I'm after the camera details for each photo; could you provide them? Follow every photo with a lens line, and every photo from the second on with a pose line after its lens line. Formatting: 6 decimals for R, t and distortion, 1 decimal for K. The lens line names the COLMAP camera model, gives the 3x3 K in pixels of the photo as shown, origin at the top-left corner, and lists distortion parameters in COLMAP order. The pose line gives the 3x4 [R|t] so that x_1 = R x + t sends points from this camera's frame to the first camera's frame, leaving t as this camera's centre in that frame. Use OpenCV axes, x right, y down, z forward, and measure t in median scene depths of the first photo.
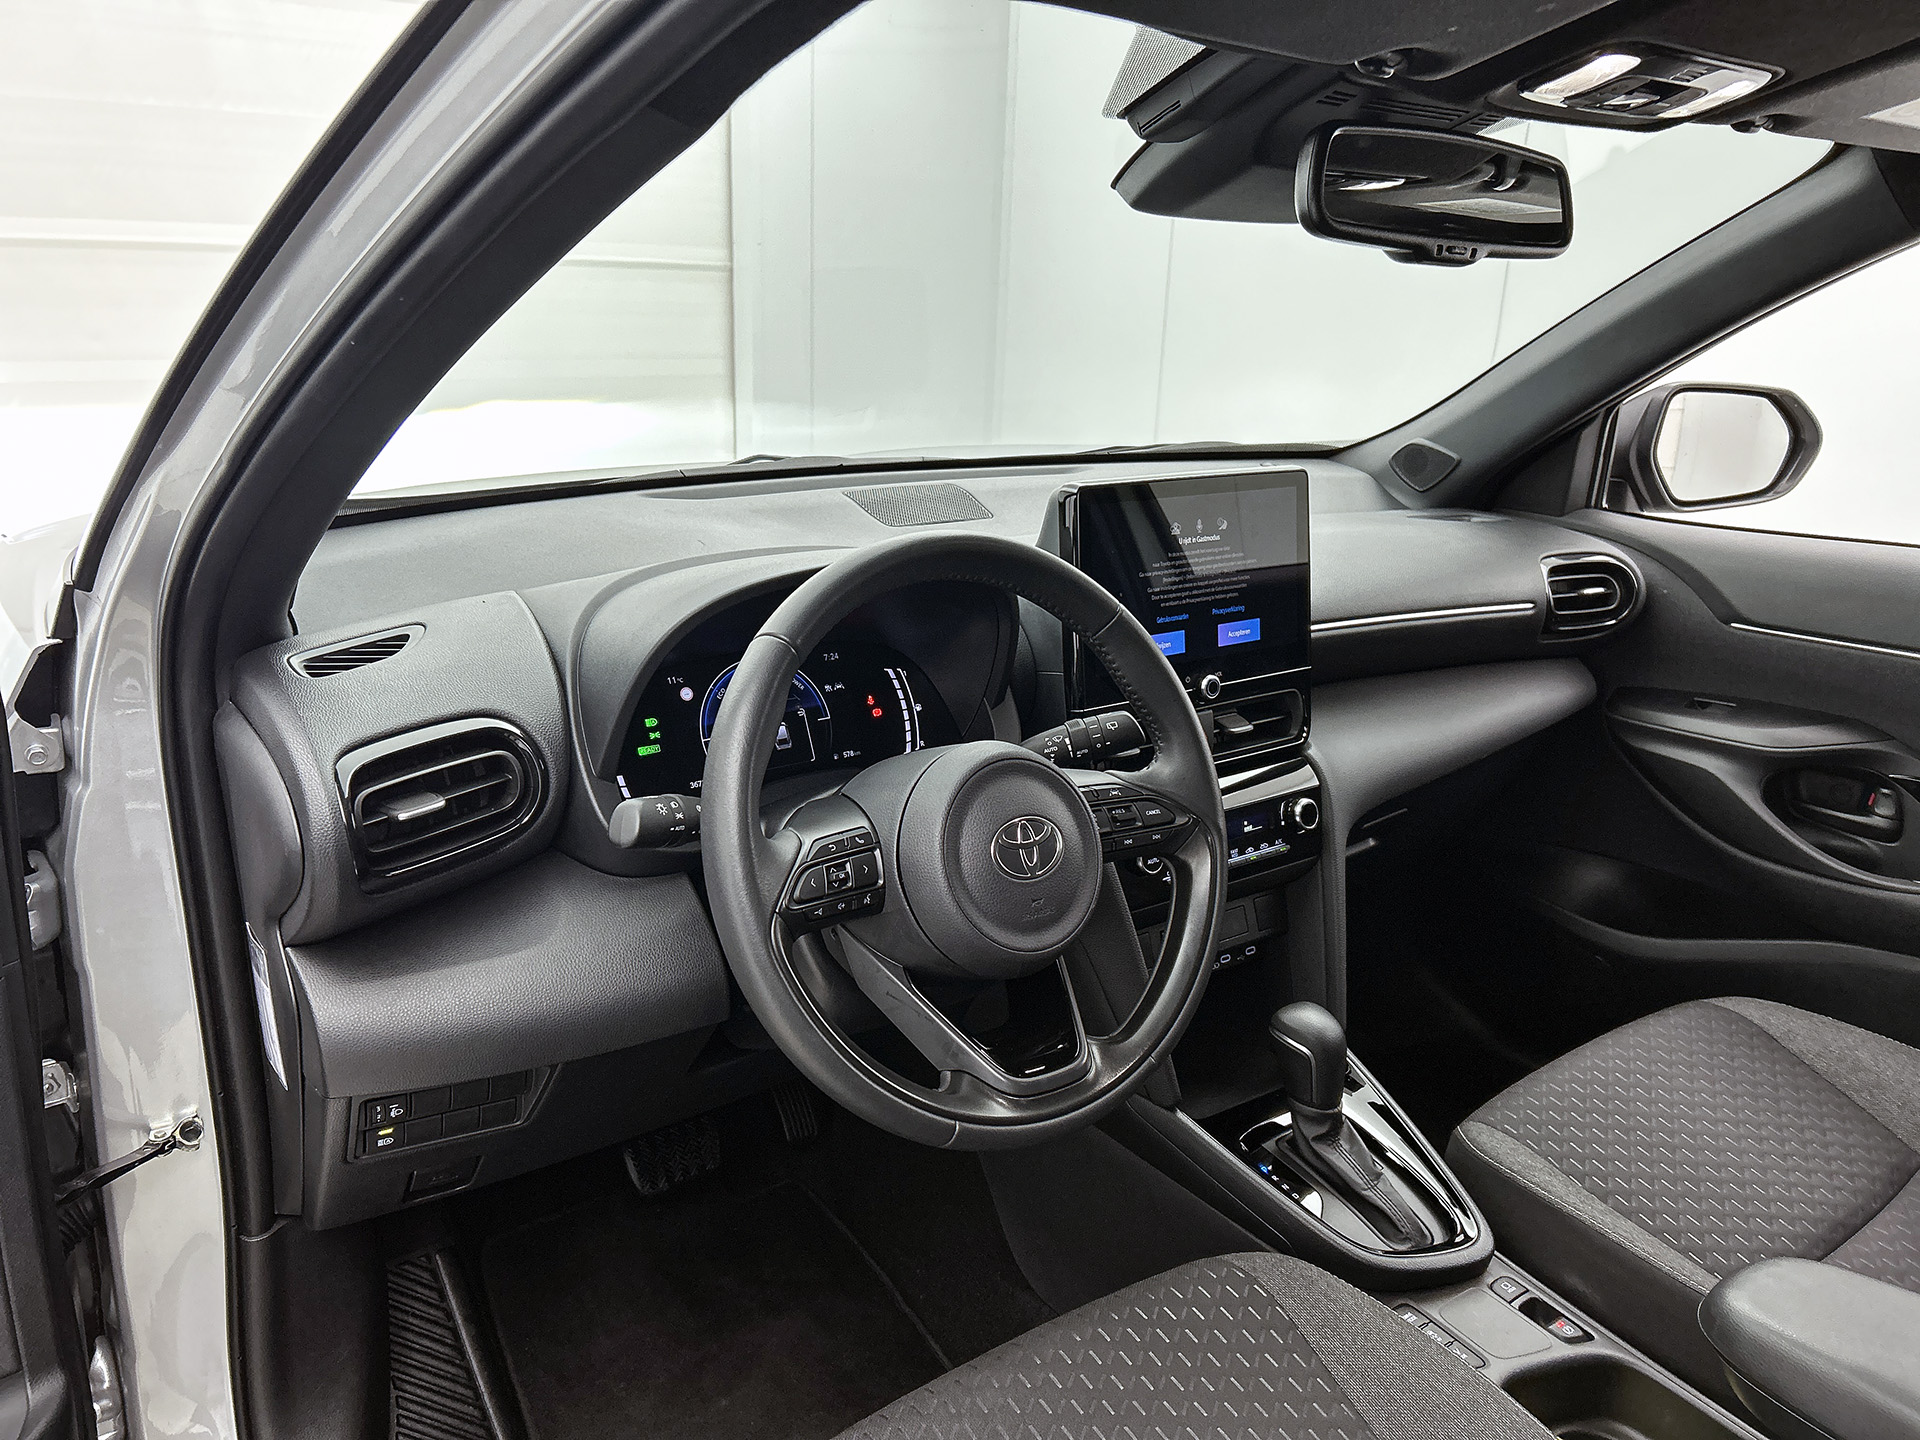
lens RADIAL K [[1448.0, 0, 942.3], [0, 1448.0, 734.8], [0, 0, 1]] dist [0.041901, -0.064560]
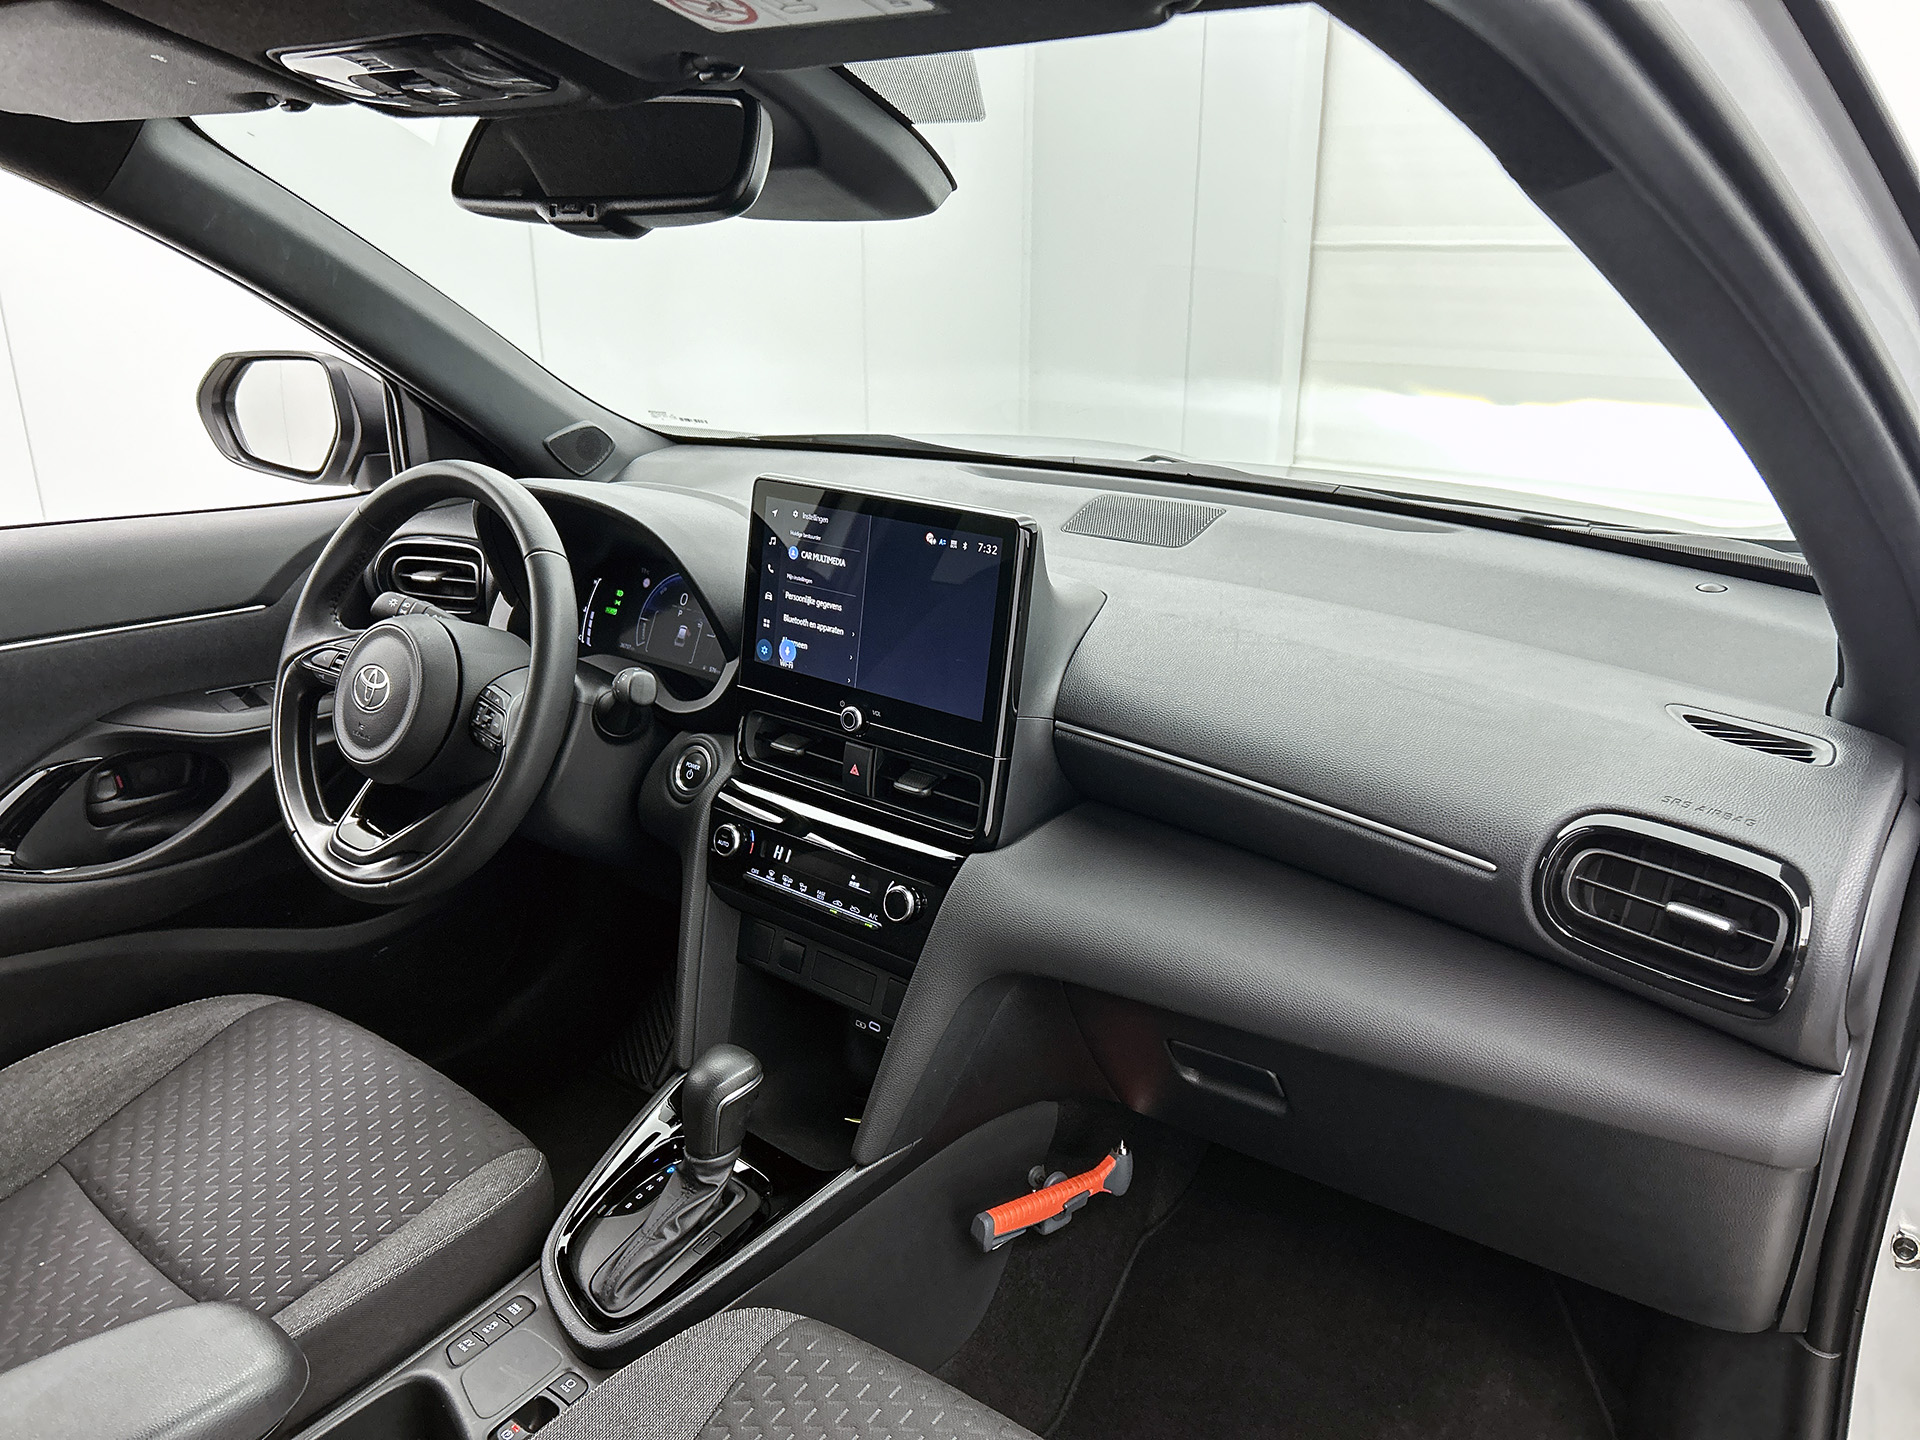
lens RADIAL K [[1448.0, 0, 956.9], [0, 1448.0, 737.9], [0, 0, 1]] dist [0.041901, -0.064560]
pose [[0.247177, 0.294455, -0.923147, 1.020012], [-0.292867, 0.930854, 0.218497, -0.234451], [0.923652, 0.216351, 0.316322, 0.736234]]
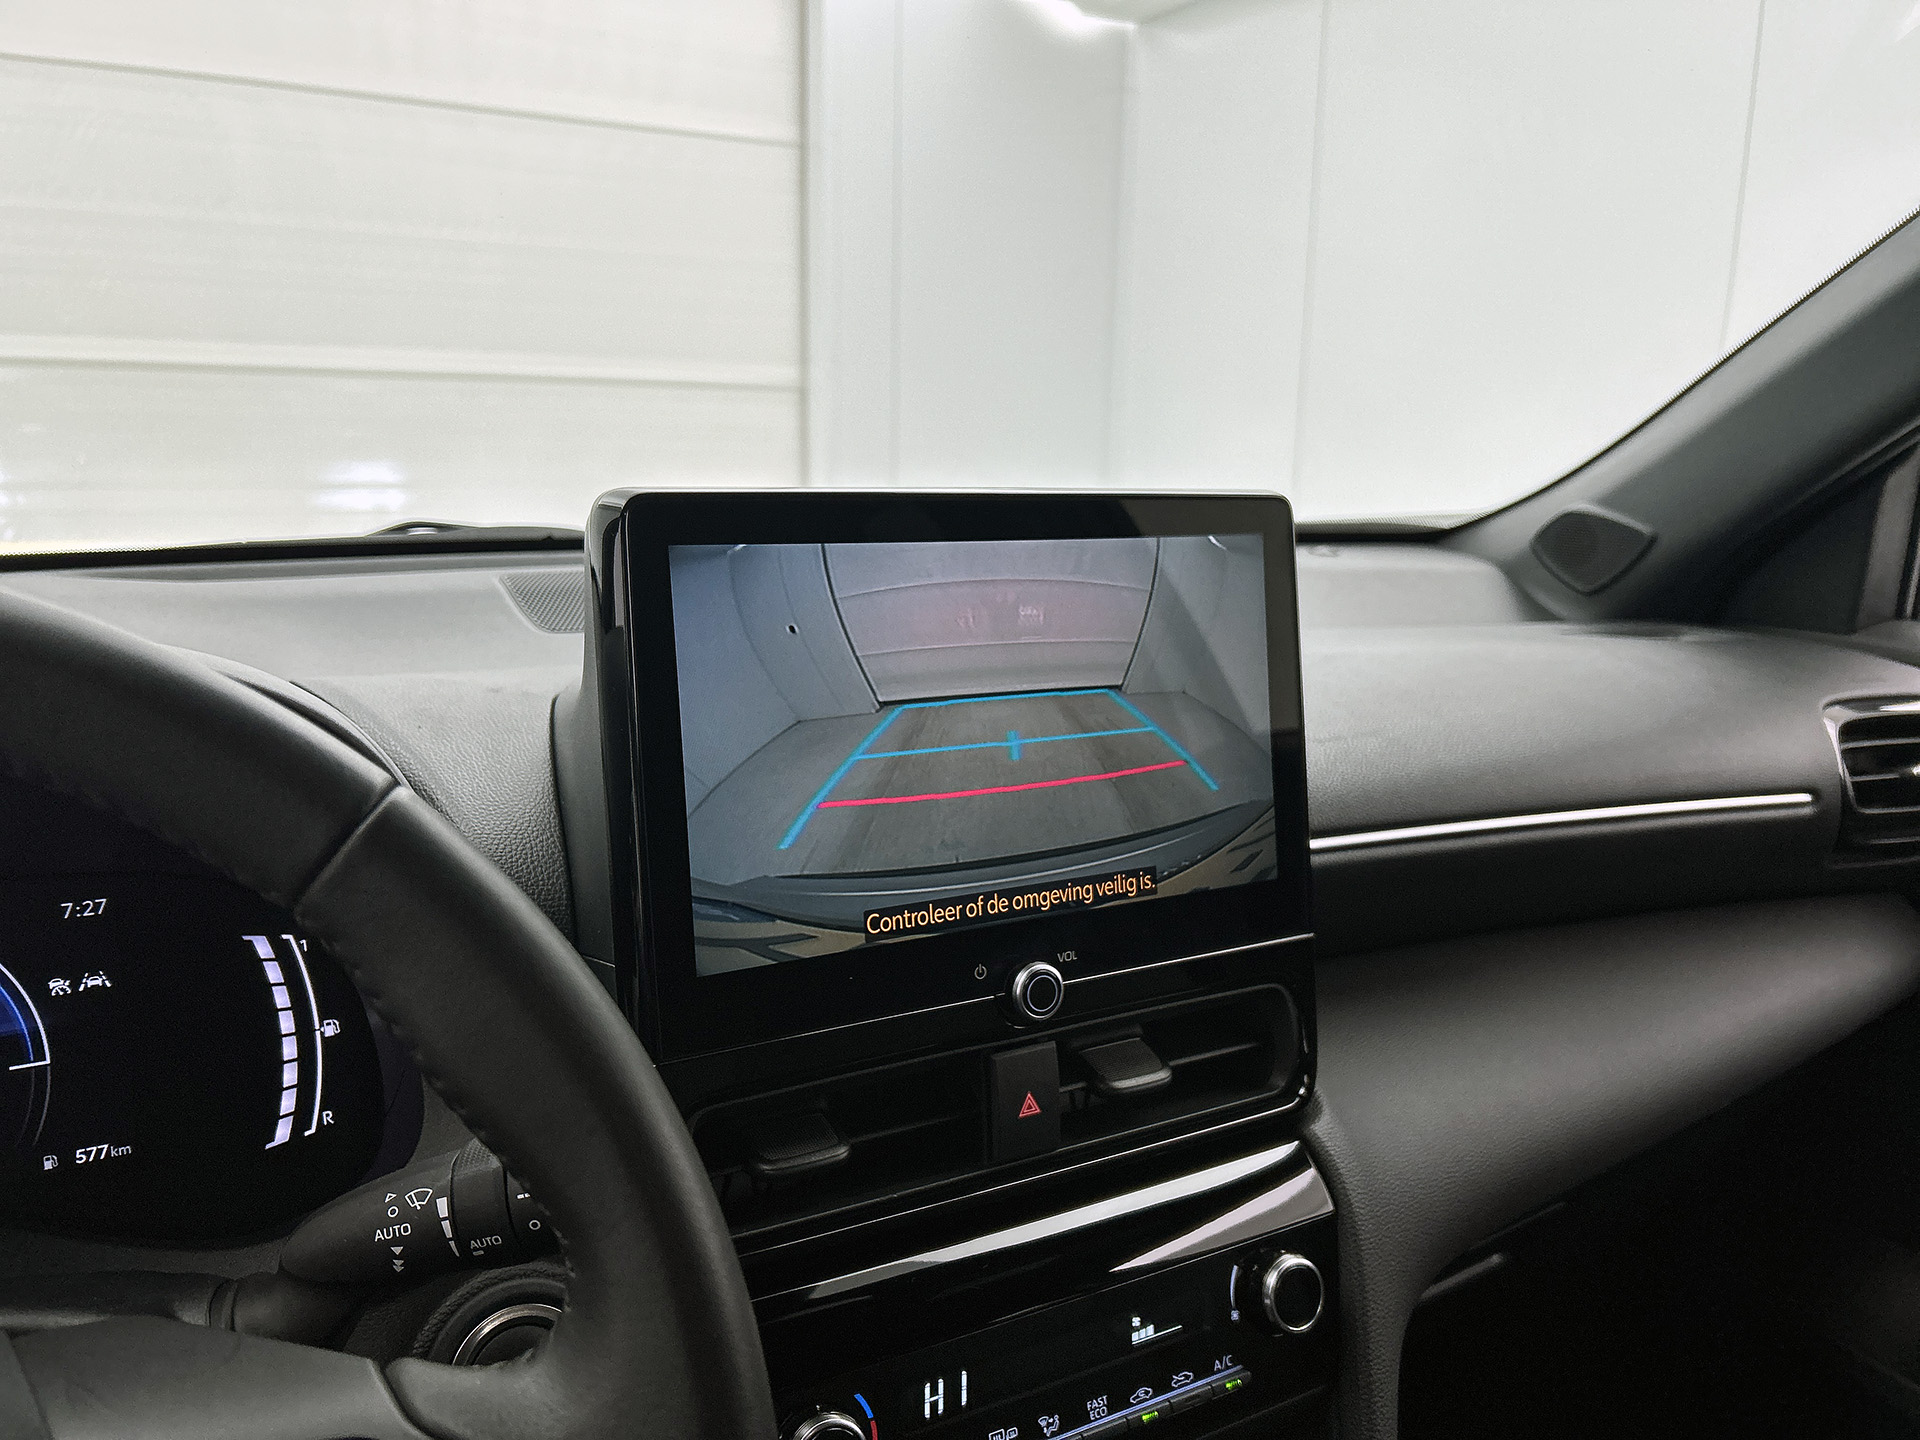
lens RADIAL K [[1448.0, 0, 955.0], [0, 1448.0, 723.4], [0, 0, 1]] dist [0.041901, -0.064560]
pose [[0.993168, 0.010129, -0.116253, 0.199934], [-0.023374, 0.993303, -0.113148, -0.059424], [0.114328, 0.115092, 0.986754, 0.550600]]
